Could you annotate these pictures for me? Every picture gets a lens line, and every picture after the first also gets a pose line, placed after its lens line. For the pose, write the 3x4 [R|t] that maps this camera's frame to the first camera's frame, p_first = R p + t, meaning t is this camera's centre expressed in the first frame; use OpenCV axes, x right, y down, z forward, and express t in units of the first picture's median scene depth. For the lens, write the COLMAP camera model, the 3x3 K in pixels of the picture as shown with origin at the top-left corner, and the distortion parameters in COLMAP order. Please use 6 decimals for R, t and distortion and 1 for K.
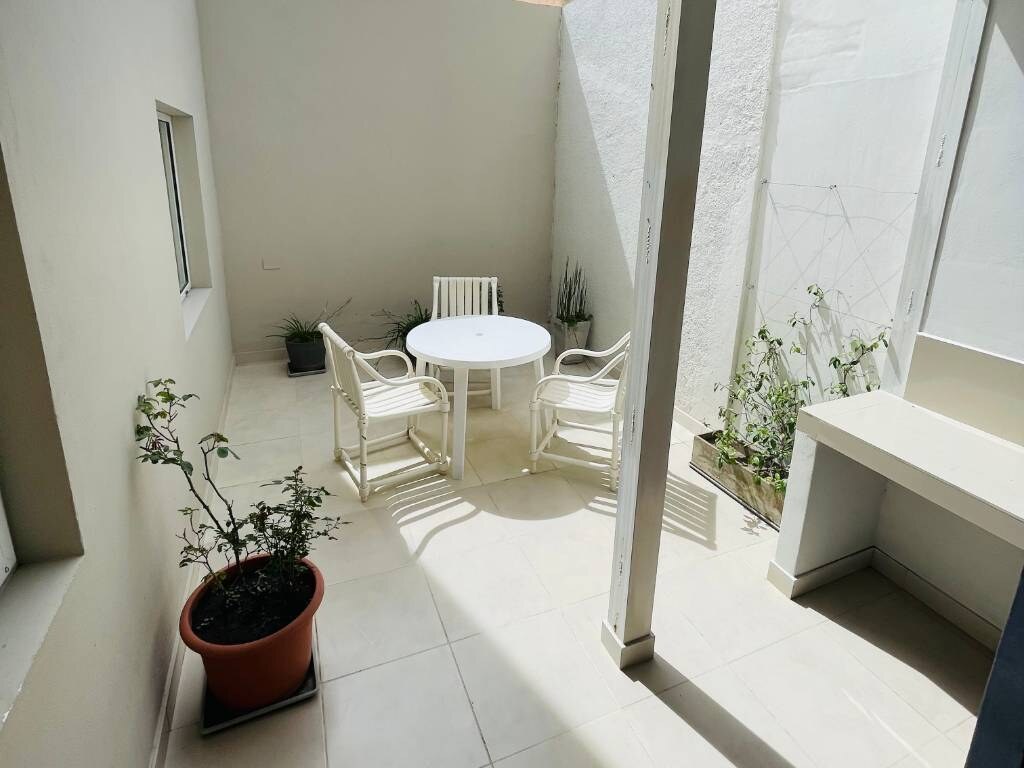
lens RADIAL K [[556.7, 0, 515.1], [0, 556.7, 310.7], [0, 0, 1]] dist [-0.012354, -0.000555]
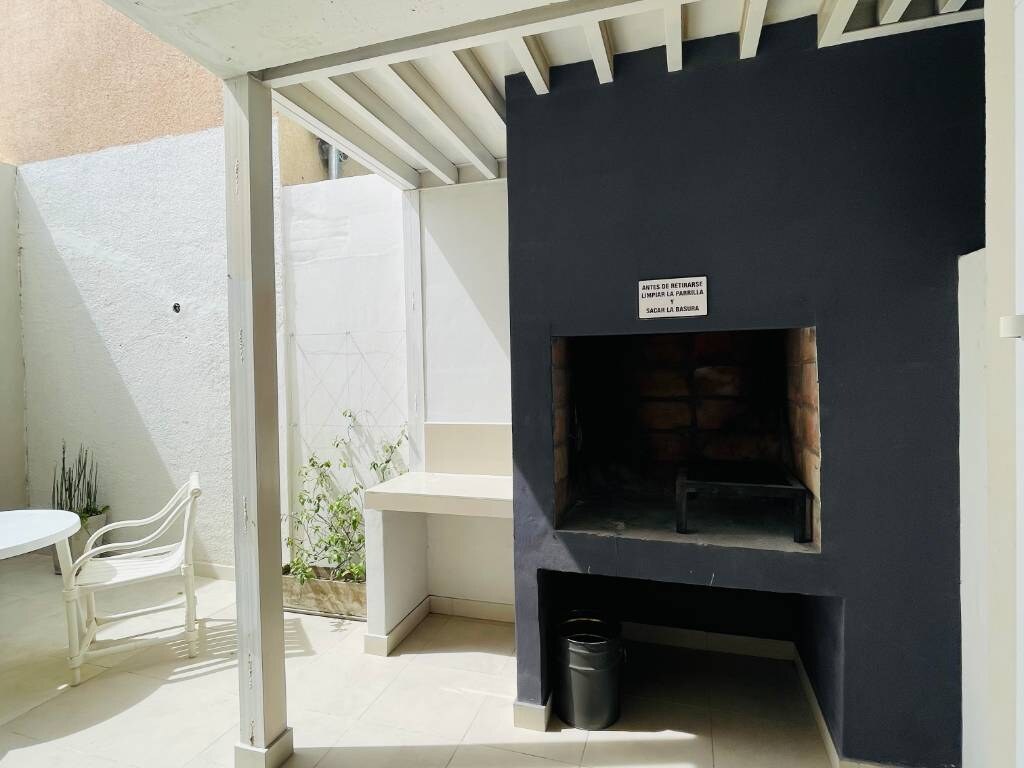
lens RADIAL K [[560.5, 0, 511.9], [0, 560.5, 403.6], [0, 0, 1]] dist [-0.036143, 0.024213]
pose [[0.645861, -0.065266, 0.760660, -0.173239], [0.221961, 0.969354, -0.105291, 0.147995], [-0.730477, 0.236841, 0.640555, -0.083340]]
